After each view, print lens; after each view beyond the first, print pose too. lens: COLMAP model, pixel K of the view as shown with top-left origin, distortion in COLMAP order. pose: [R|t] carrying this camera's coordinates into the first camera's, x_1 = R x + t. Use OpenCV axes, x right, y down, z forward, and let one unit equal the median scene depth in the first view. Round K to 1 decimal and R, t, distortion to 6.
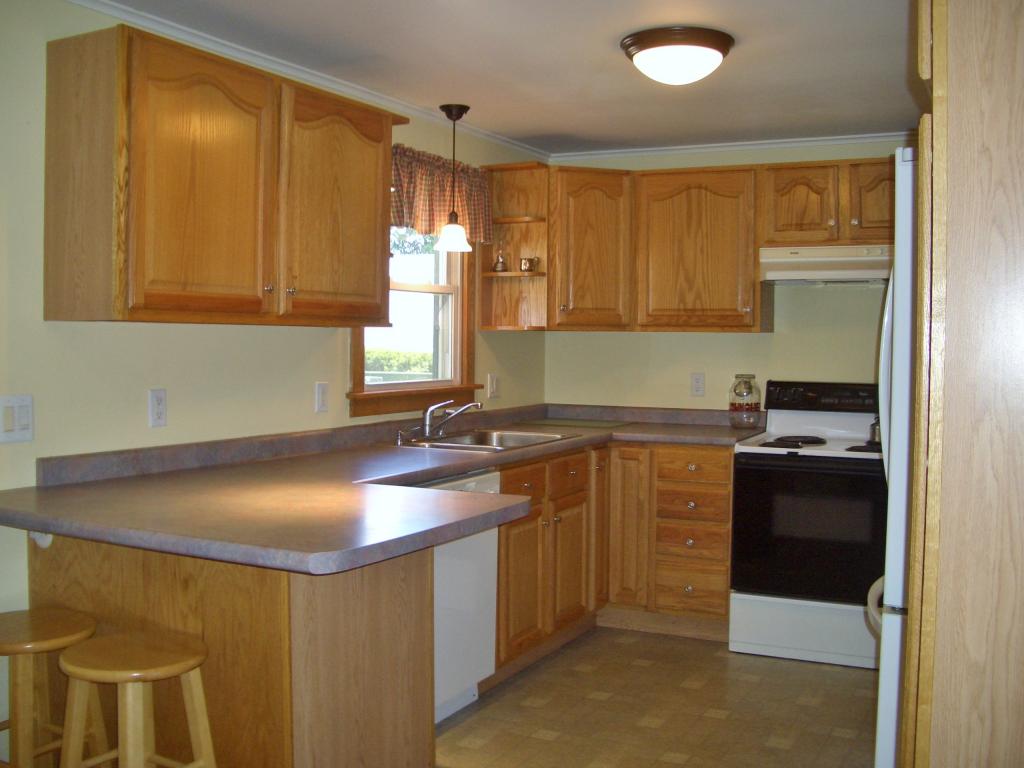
lens RADIAL K [[1073.4, 0, 507.6], [0, 1073.4, 370.8], [0, 0, 1]] dist [-0.244261, 0.234924]
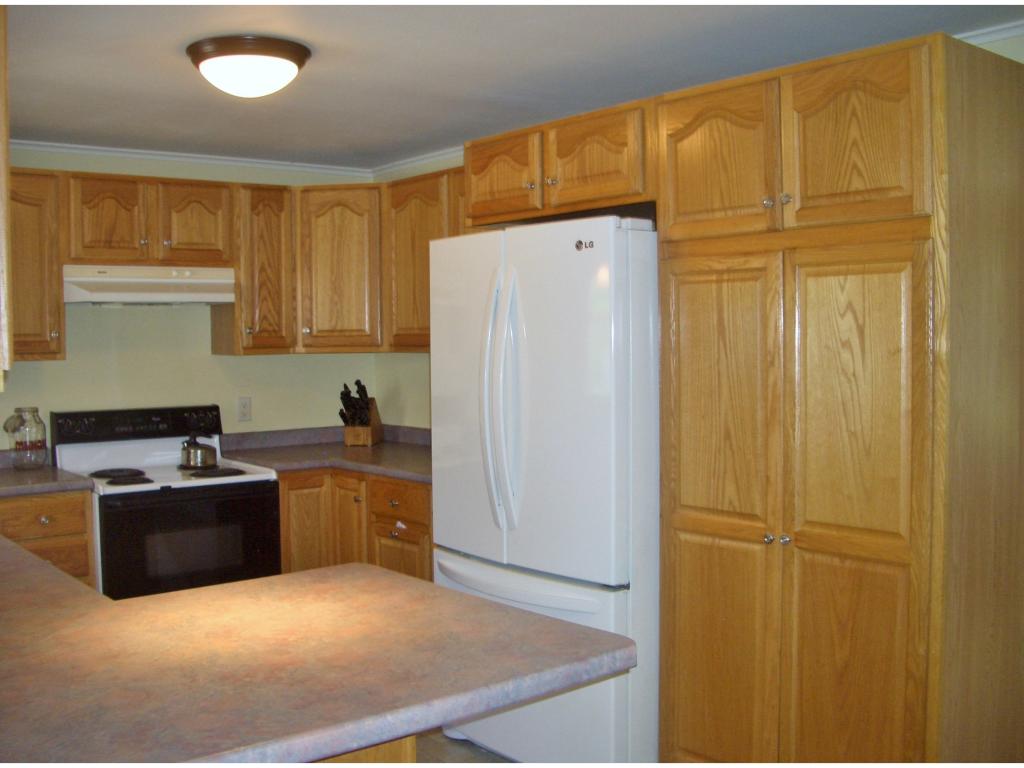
lens RADIAL K [[1073.4, 0, 507.6], [0, 1073.4, 370.8], [0, 0, 1]] dist [-0.244261, 0.234924]
pose [[0.391882, -0.042244, 0.919045, -0.449147], [0.045056, 0.998628, 0.026690, -0.035940], [-0.918911, 0.030949, 0.393248, 0.337387]]
